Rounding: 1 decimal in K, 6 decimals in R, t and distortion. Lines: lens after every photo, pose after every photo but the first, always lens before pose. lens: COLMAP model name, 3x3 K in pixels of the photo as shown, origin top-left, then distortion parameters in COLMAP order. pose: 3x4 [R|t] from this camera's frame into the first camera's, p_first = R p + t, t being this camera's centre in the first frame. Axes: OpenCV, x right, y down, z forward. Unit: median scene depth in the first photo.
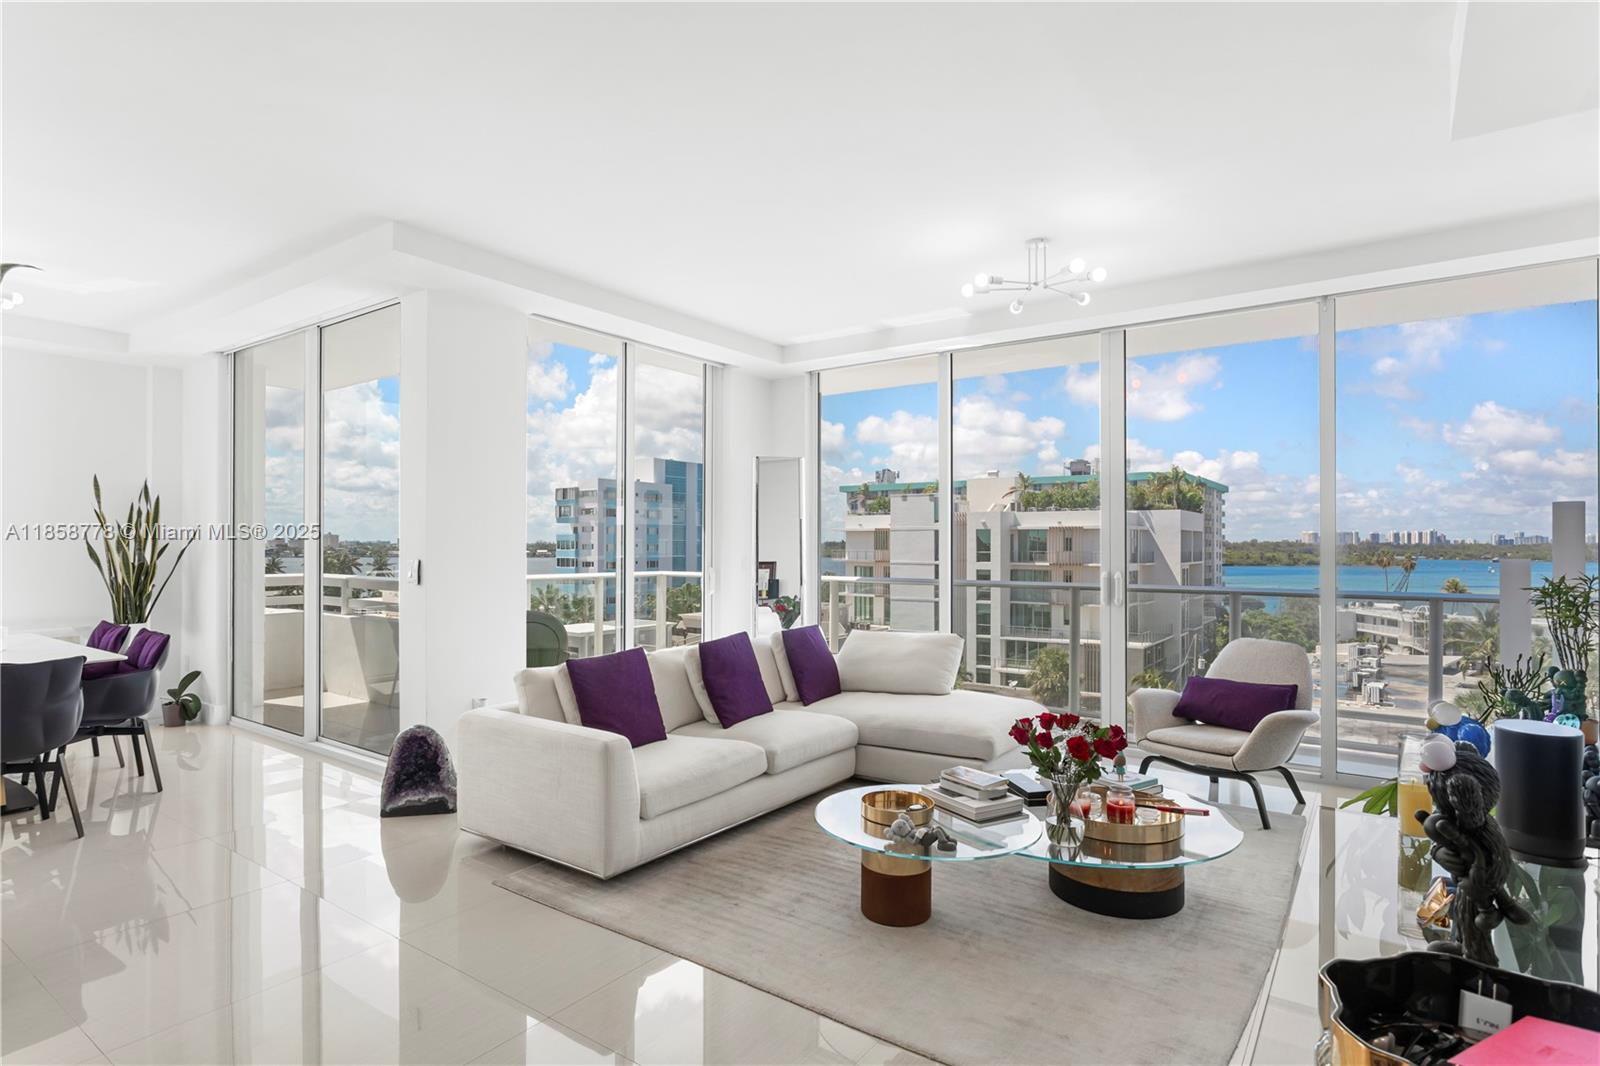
lens RADIAL K [[851.5, 0, 795.8], [0, 851.5, 540.5], [0, 0, 1]] dist [-0.001208, 0.000294]
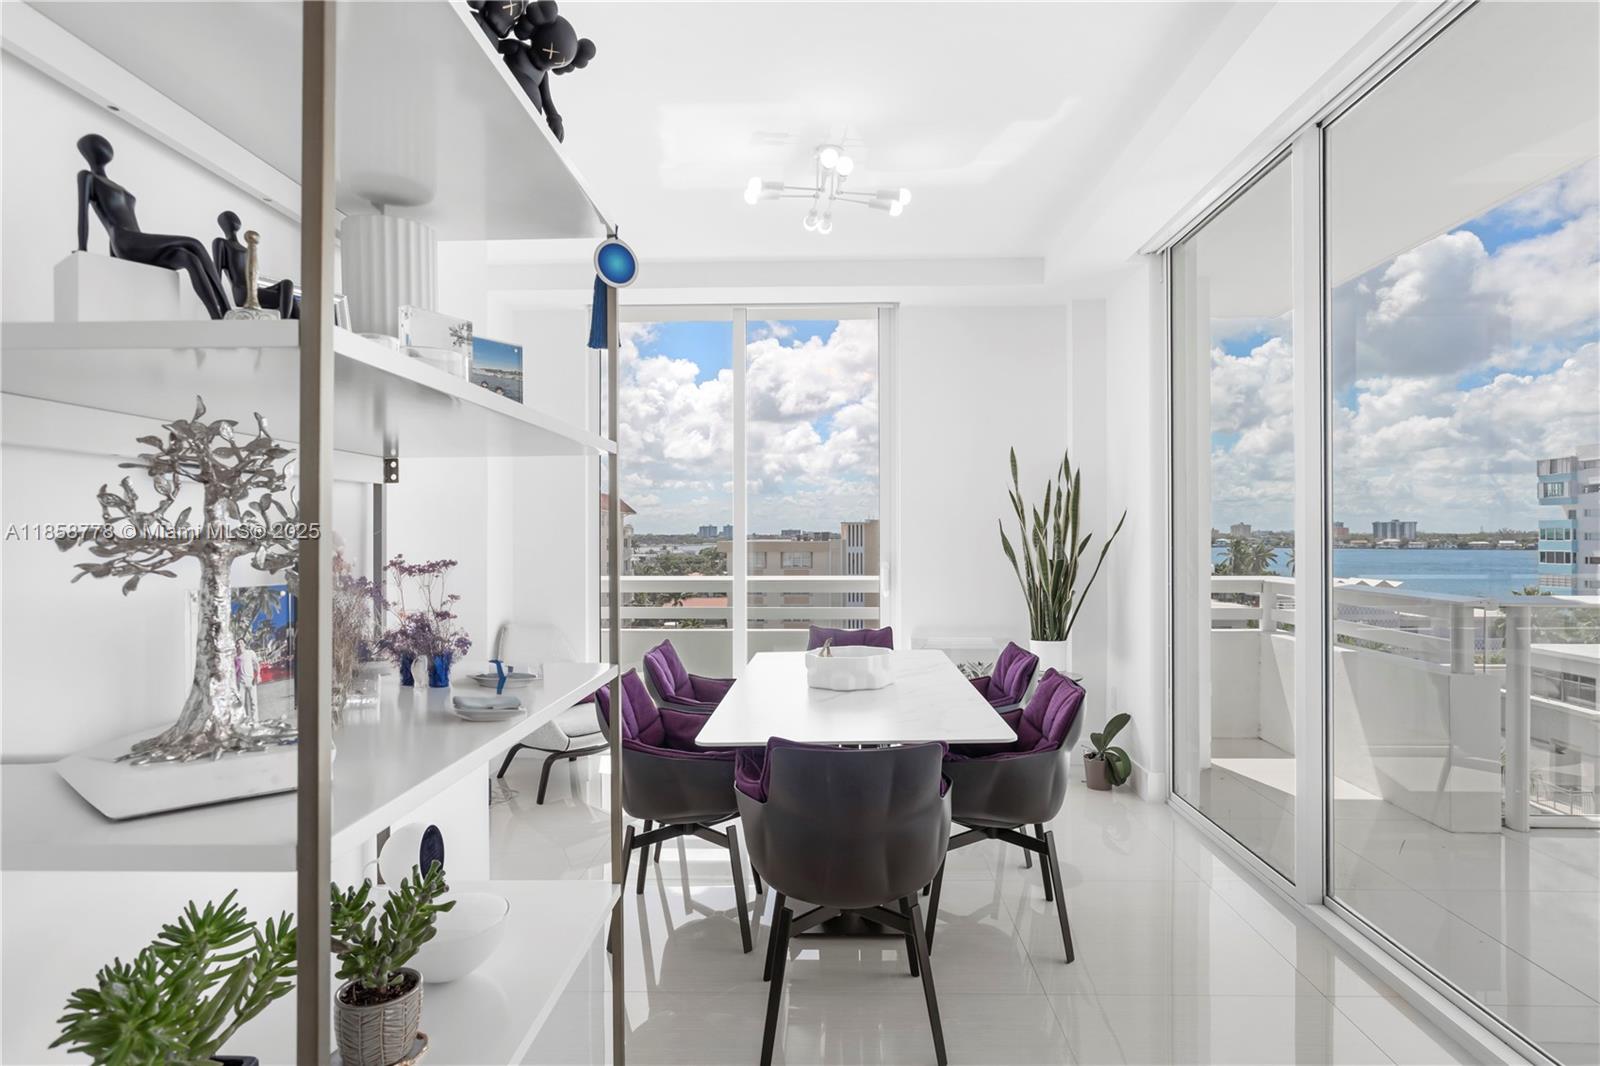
lens RADIAL K [[851.5, 0, 795.8], [0, 851.5, 540.5], [0, 0, 1]] dist [-0.001208, 0.000294]
pose [[0.554504, 0.002605, -0.832177, -0.271792], [0.007071, 0.999944, 0.007842, 0.001333], [0.832151, -0.010233, 0.554455, 0.387028]]
